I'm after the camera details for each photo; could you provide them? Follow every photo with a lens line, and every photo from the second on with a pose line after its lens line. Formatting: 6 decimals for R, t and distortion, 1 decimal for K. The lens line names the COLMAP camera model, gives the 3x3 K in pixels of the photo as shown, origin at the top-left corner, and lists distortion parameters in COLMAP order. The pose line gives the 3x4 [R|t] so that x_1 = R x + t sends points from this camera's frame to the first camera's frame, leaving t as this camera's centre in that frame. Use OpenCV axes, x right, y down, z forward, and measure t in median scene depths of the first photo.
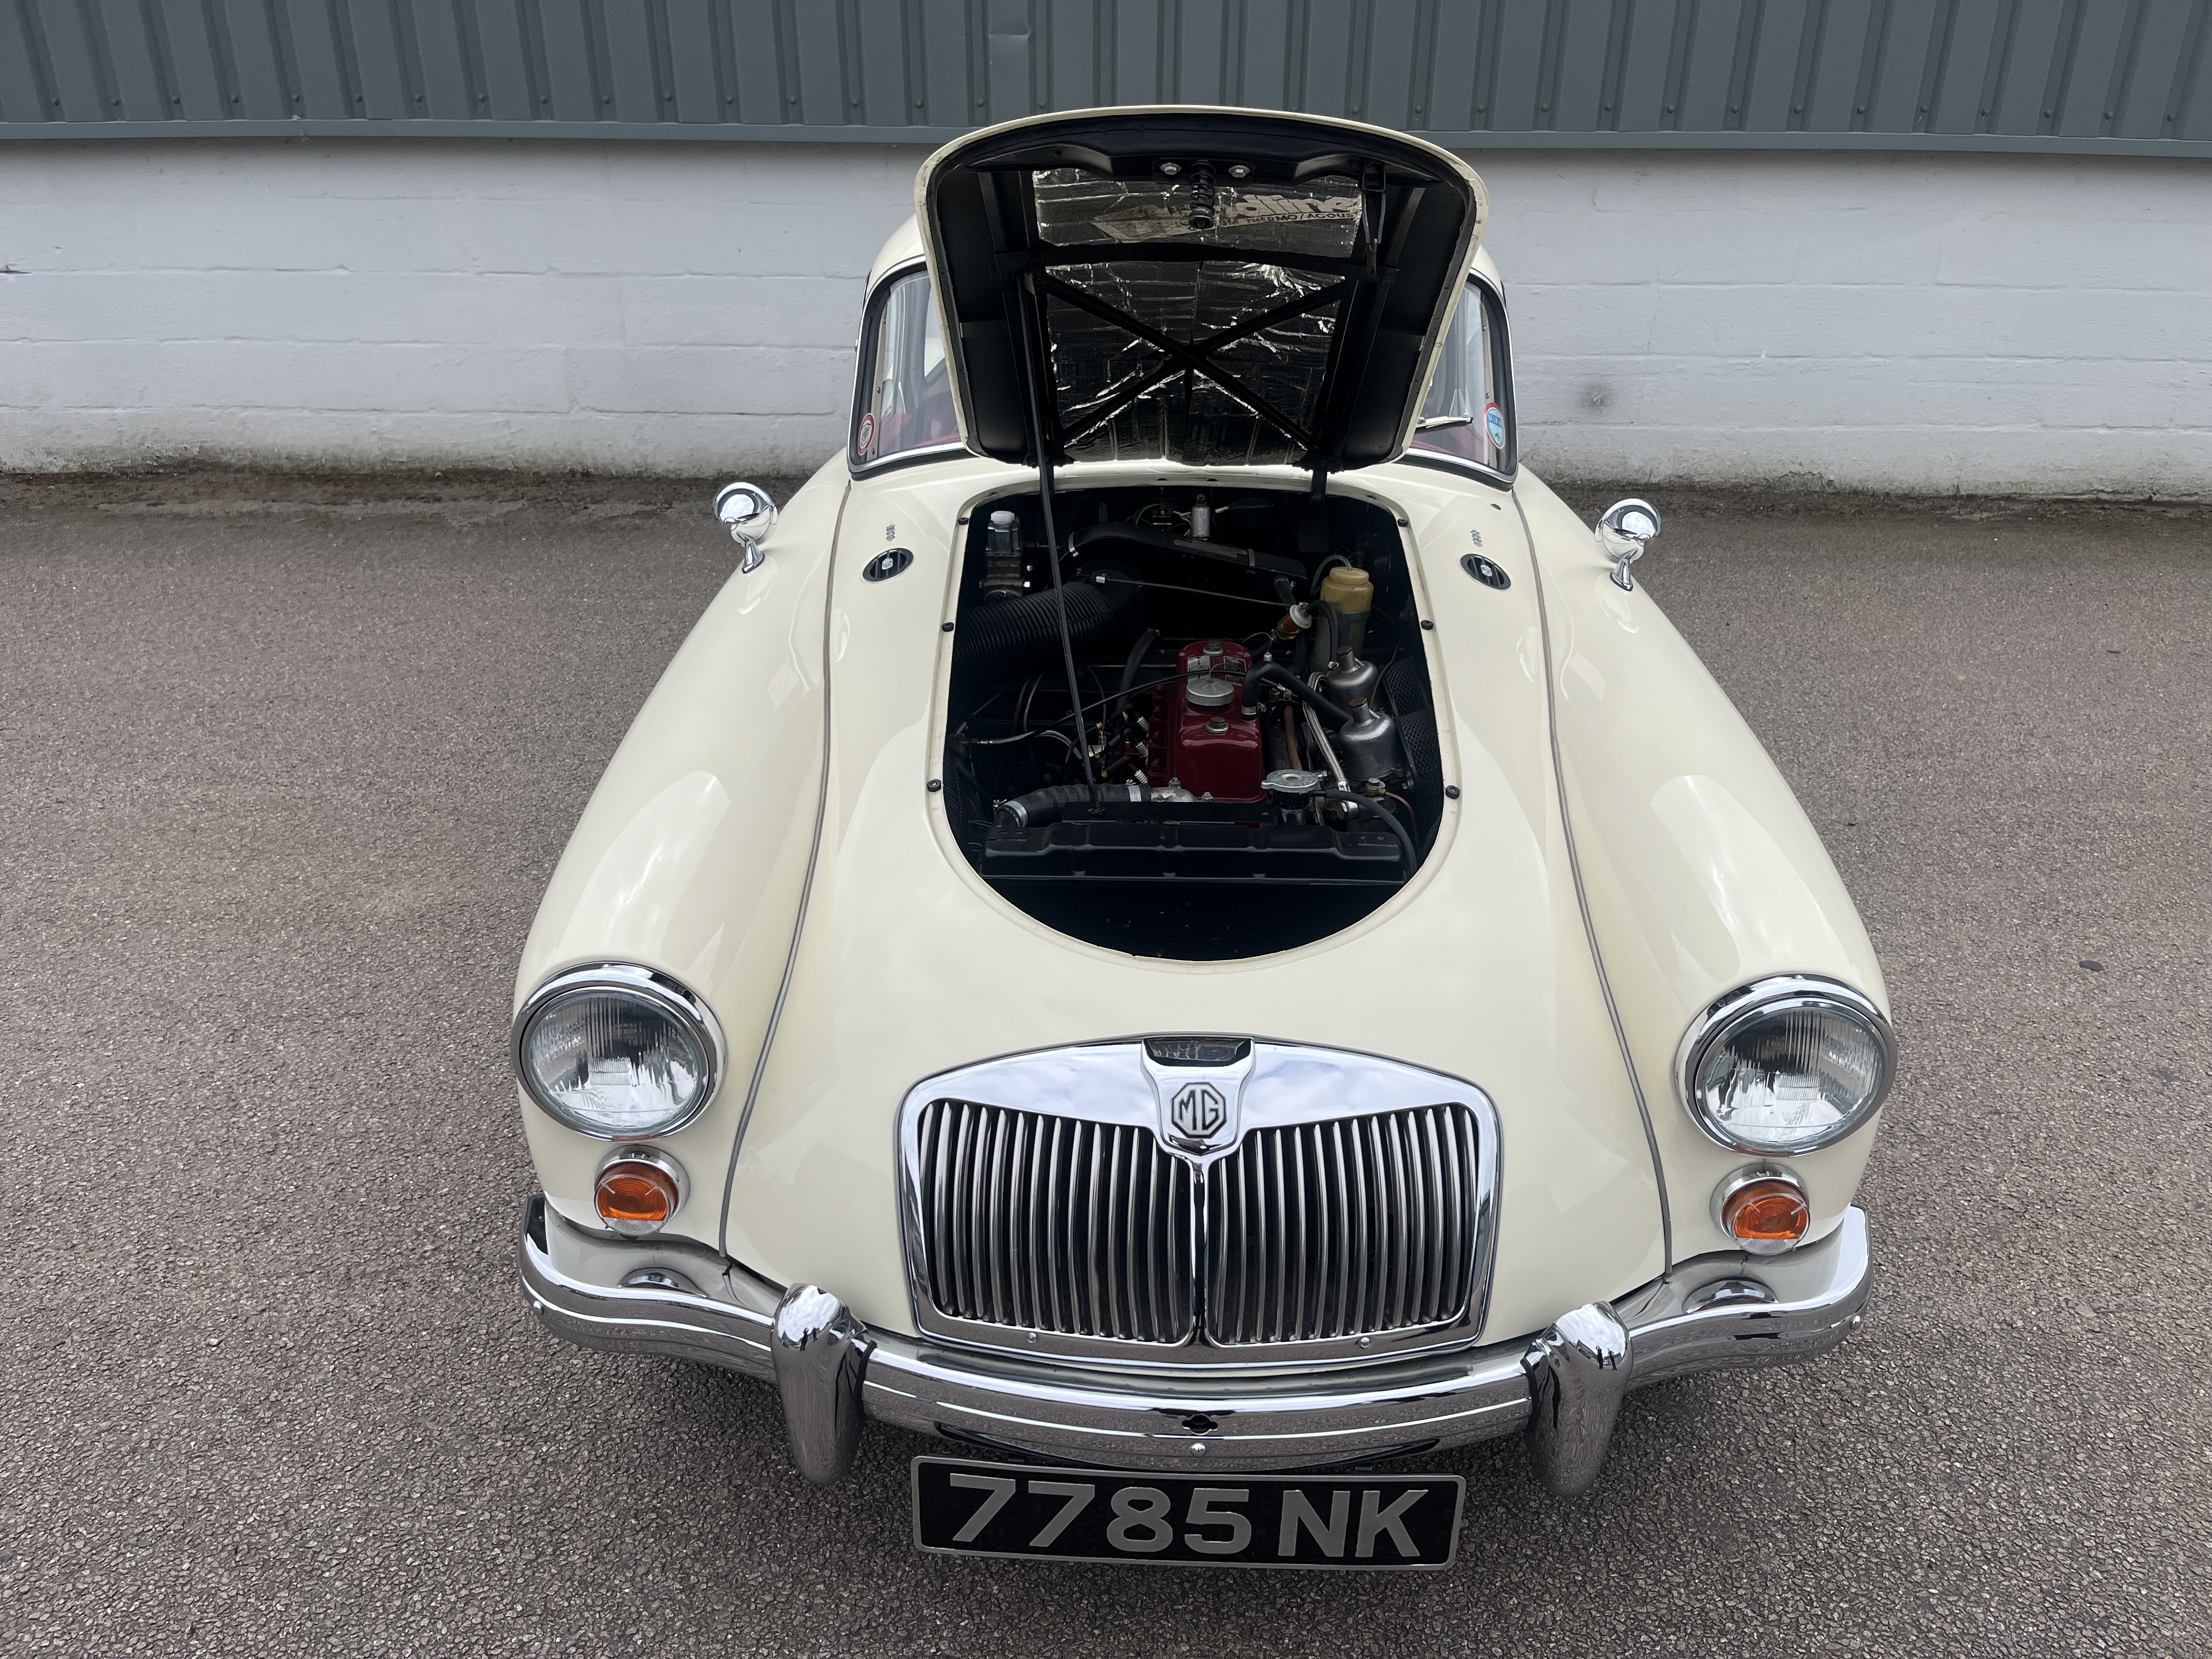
lens RADIAL K [[1679.1, 0, 1118.6], [0, 1679.1, 843.1], [0, 0, 1]] dist [0.062903, -0.090118]
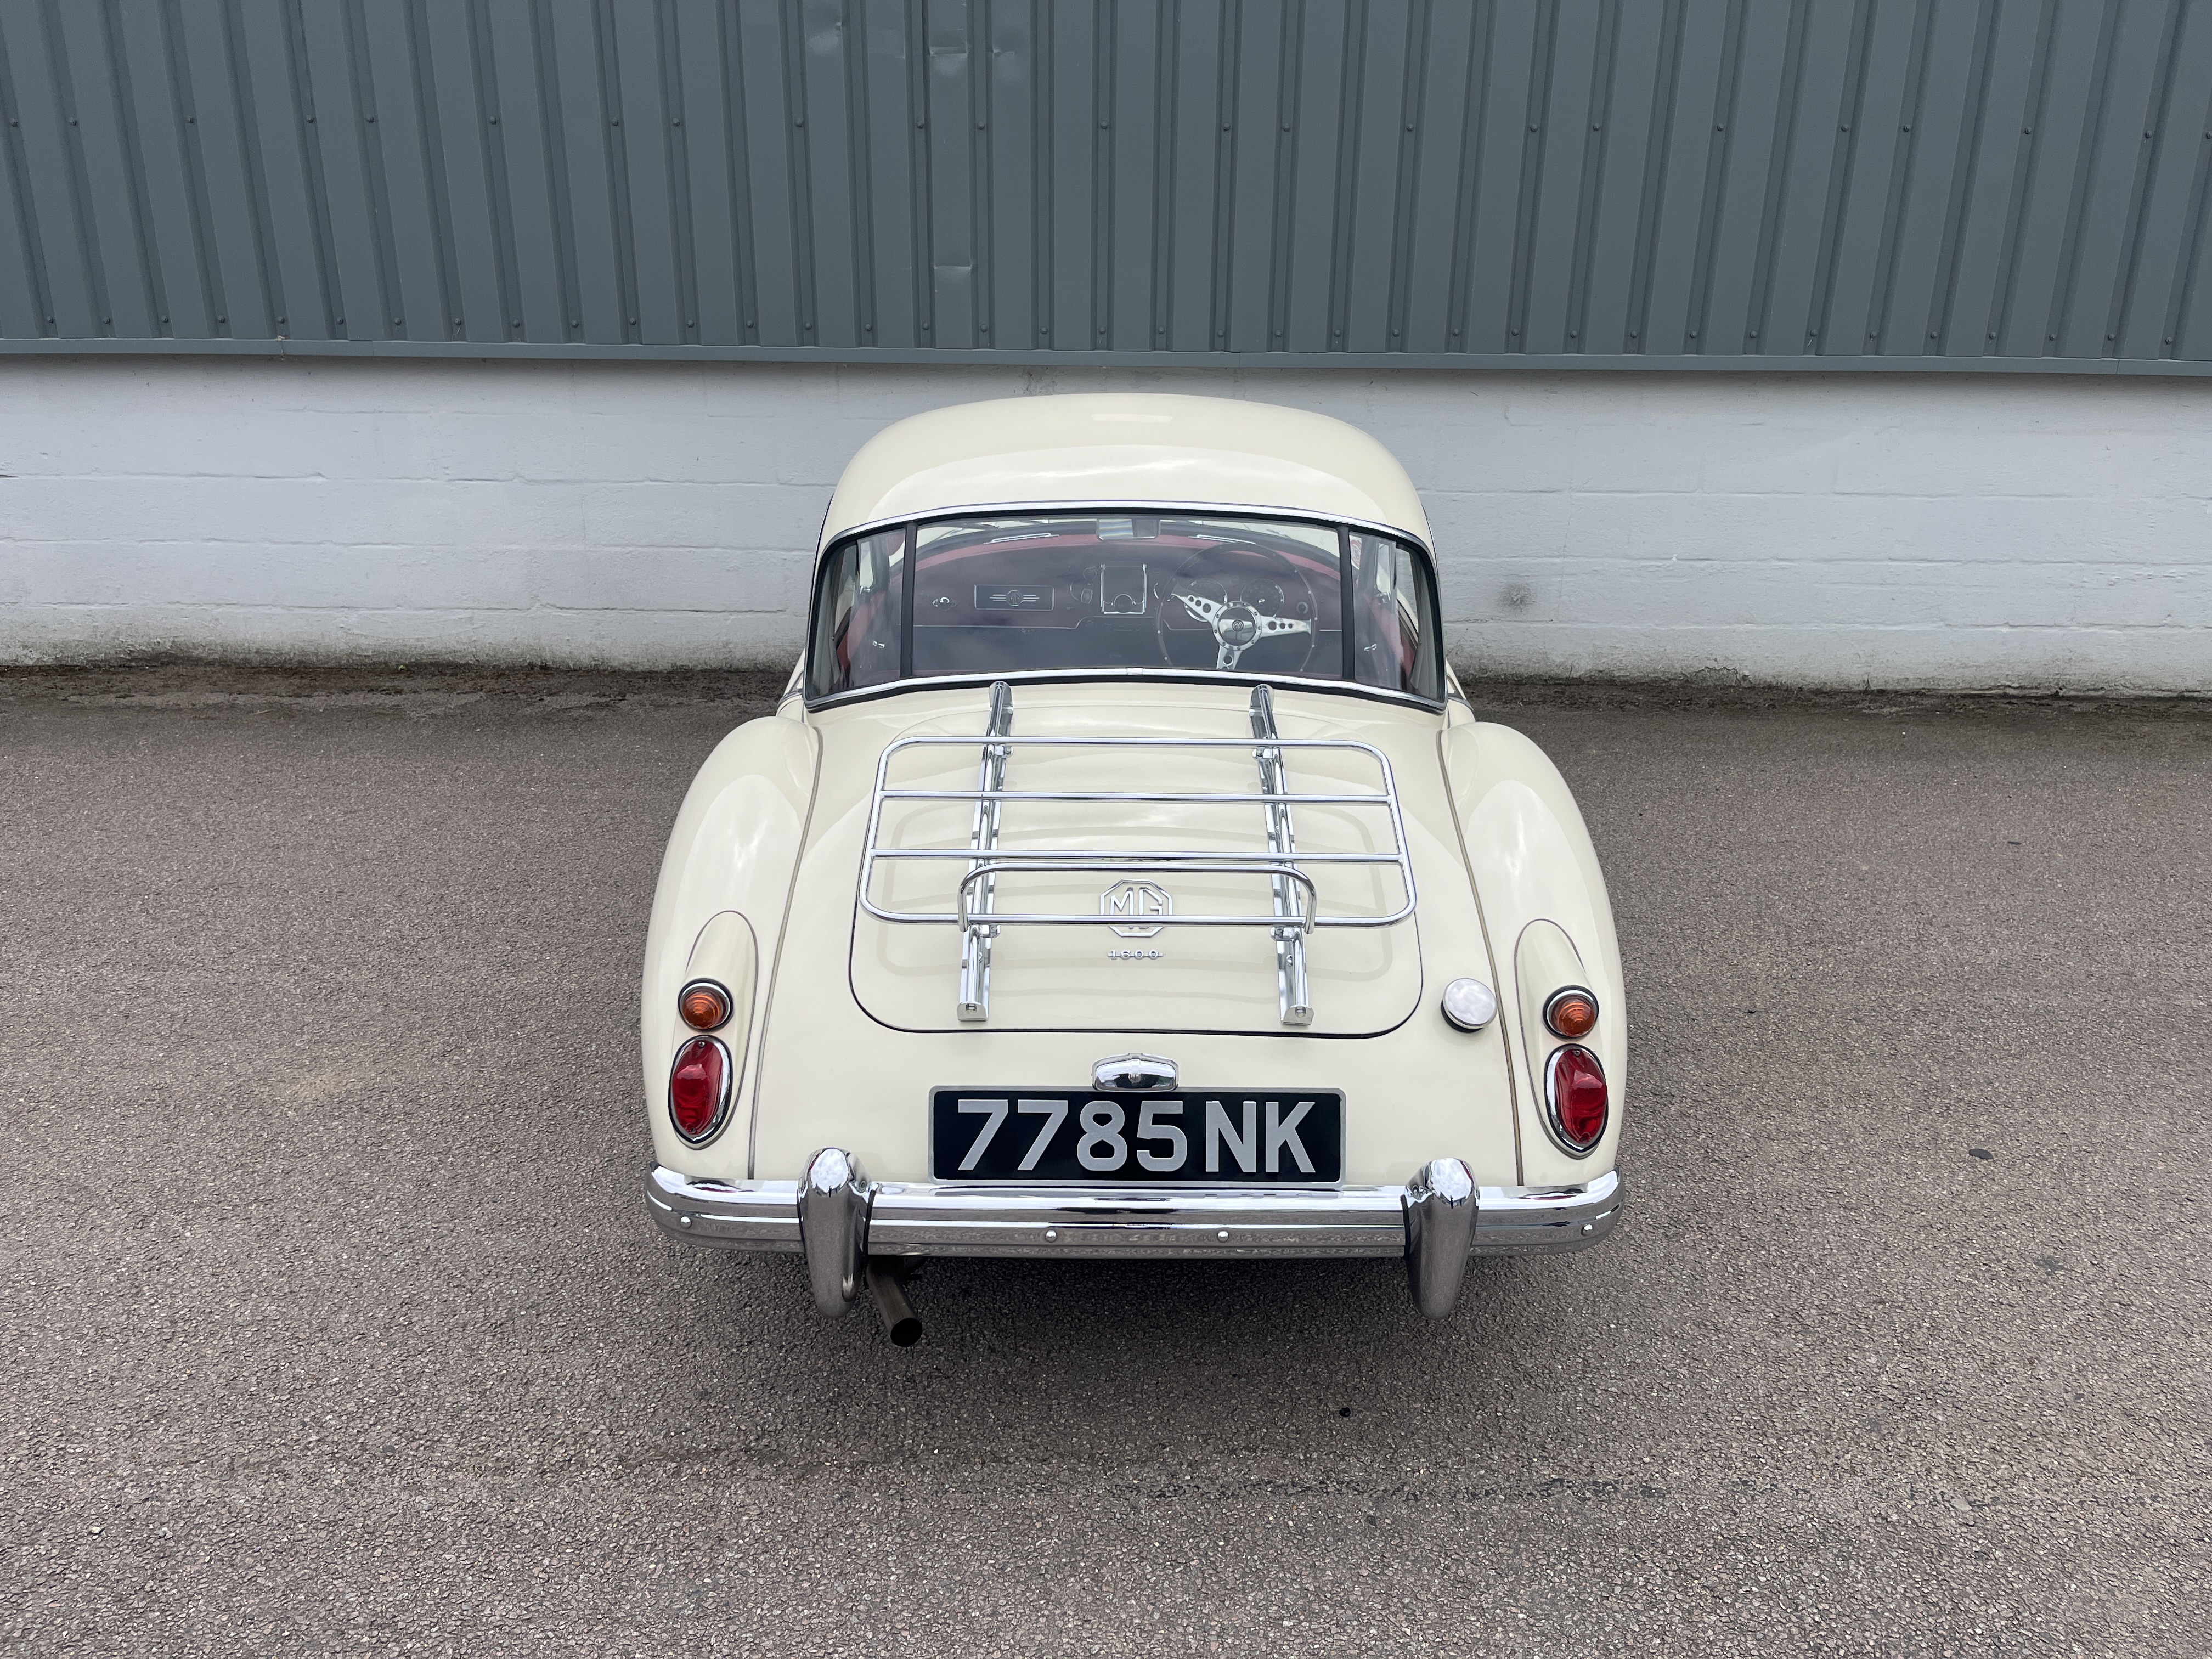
lens RADIAL K [[1679.1, 0, 1093.6], [0, 1679.1, 820.8], [0, 0, 1]] dist [0.062903, -0.090118]
pose [[0.999999, 0.001471, 0.000591, 0.037028], [-0.001390, 0.992881, -0.119103, -0.003570], [-0.000762, 0.119102, 0.992882, -0.028900]]
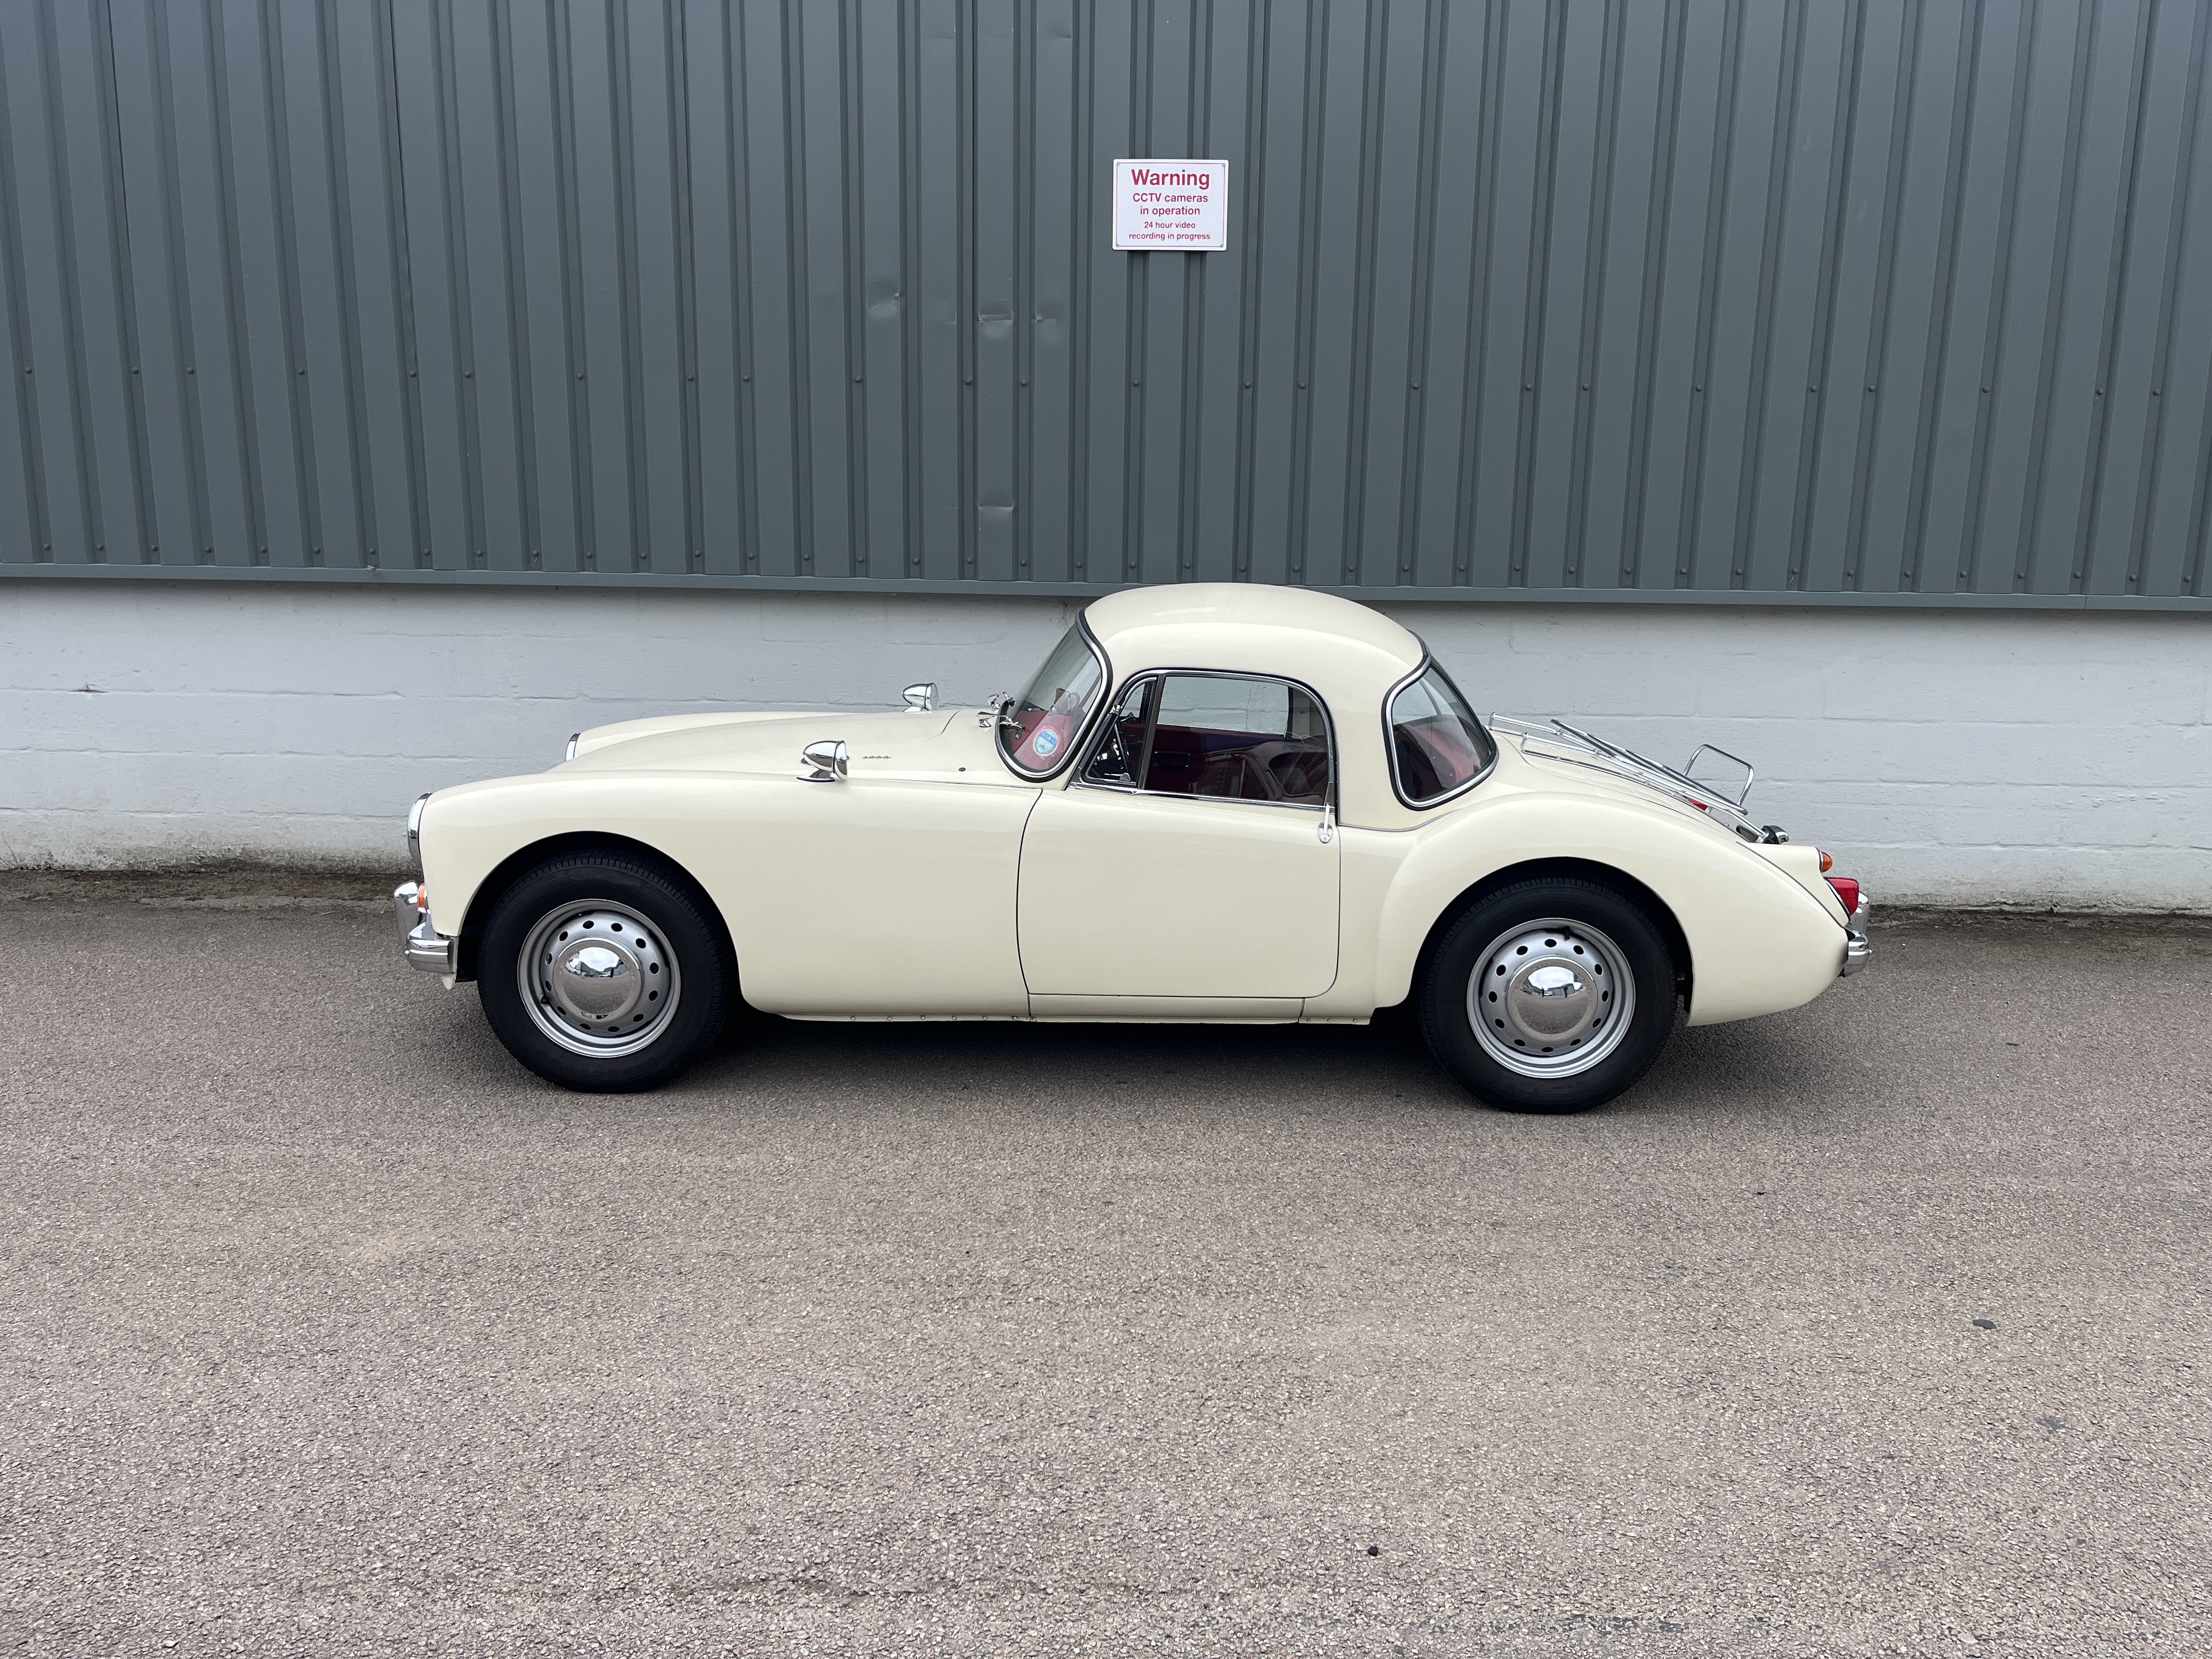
lens RADIAL K [[1679.1, 0, 1108.2], [0, 1679.1, 811.7], [0, 0, 1]] dist [0.062903, -0.090118]
pose [[0.999957, 0.008247, -0.004196, 0.029302], [-0.009061, 0.964575, -0.263654, 0.043659], [0.001873, 0.263681, 0.964608, -0.088797]]
